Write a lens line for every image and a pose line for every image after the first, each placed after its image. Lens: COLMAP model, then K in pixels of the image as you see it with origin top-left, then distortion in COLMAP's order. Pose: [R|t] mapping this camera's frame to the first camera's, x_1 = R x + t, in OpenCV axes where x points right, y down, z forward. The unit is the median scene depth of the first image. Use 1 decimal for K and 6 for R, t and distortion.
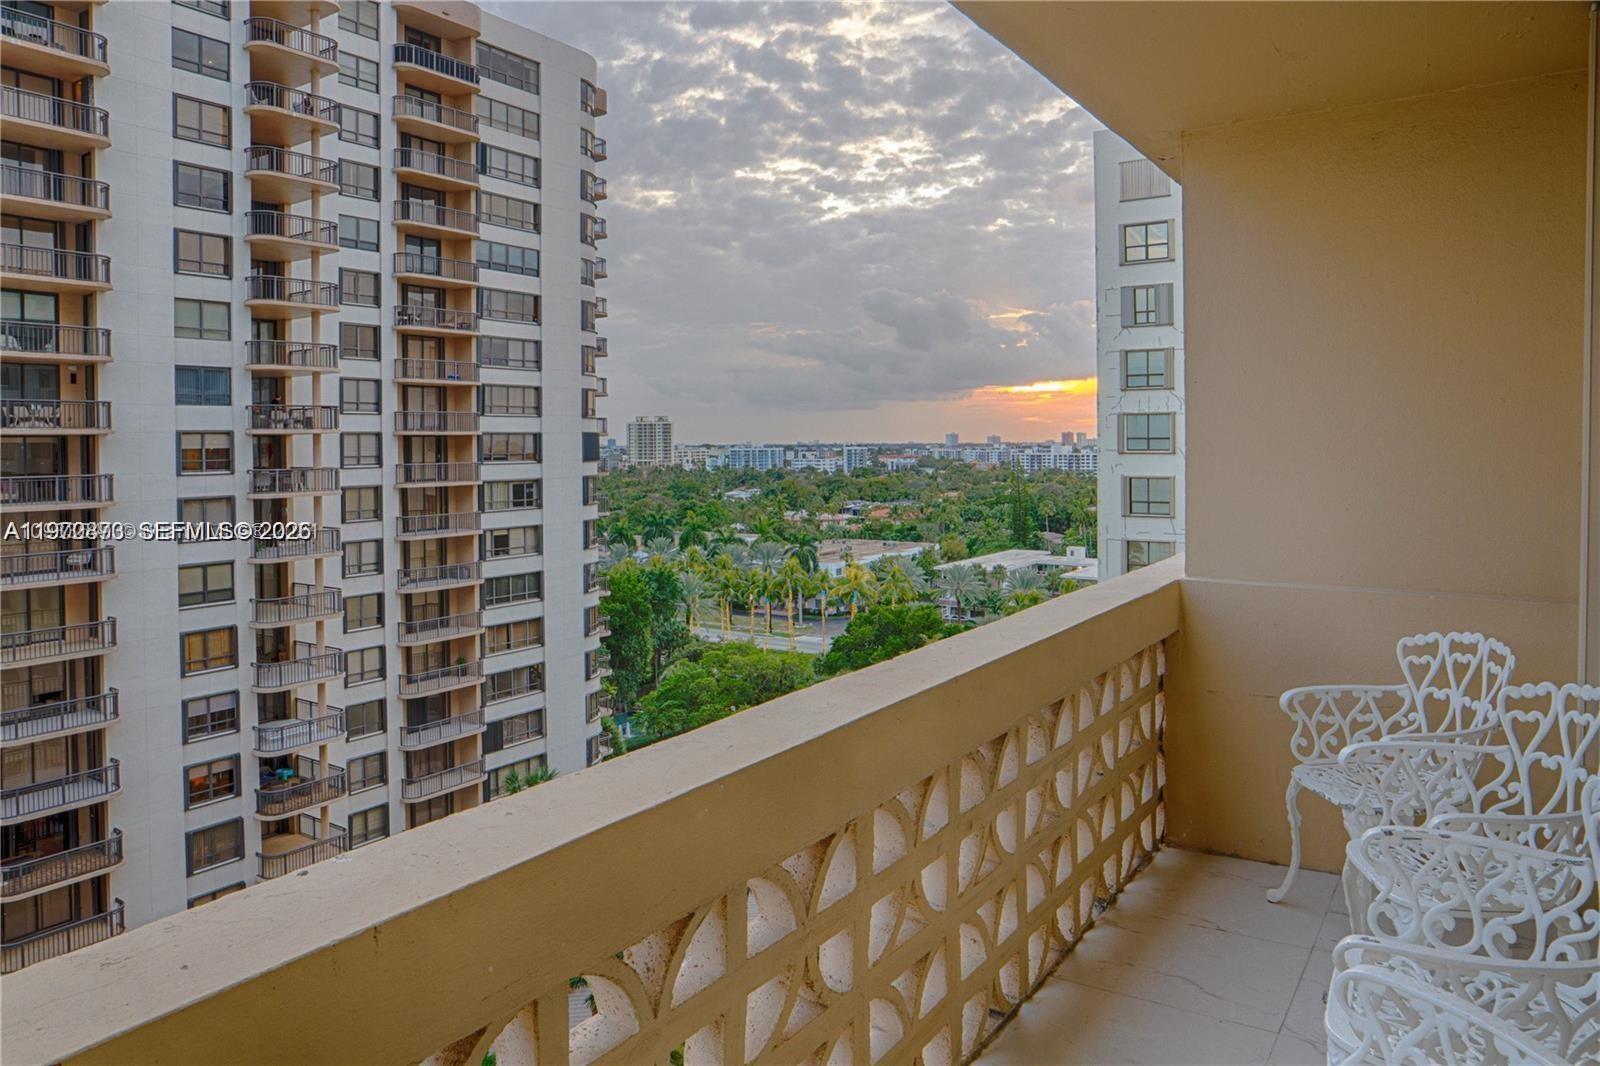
lens RADIAL K [[3646.4, 0, 802.3], [0, 3646.4, 530.3], [0, 0, 1]] dist [0.767201, 0.000000]
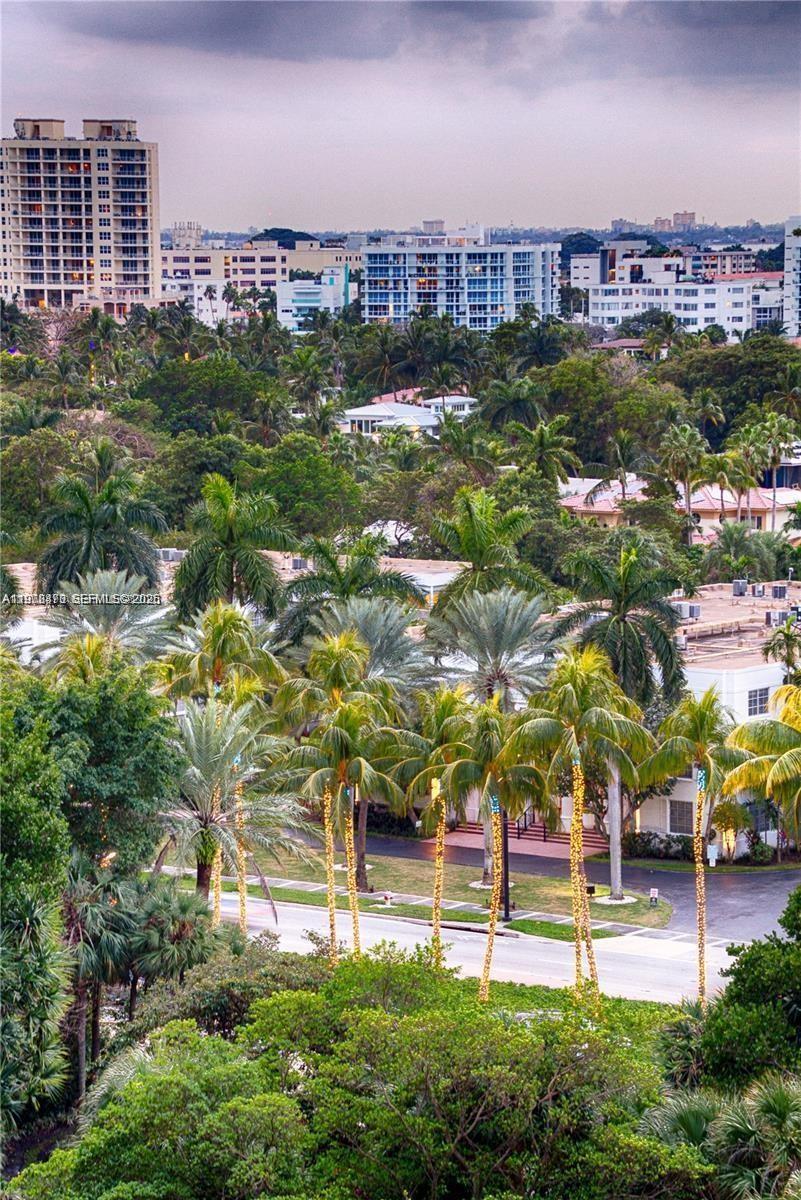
lens RADIAL K [[3750.7, 0, 398.2], [0, 3750.7, 612.4], [0, 0, 1]] dist [1.143448, 0.000000]
pose [[0.996770, 0.010775, -0.079578, 0.005655], [-0.007068, 0.998883, 0.046727, -0.008323], [0.079993, -0.046014, 0.995733, 0.717670]]
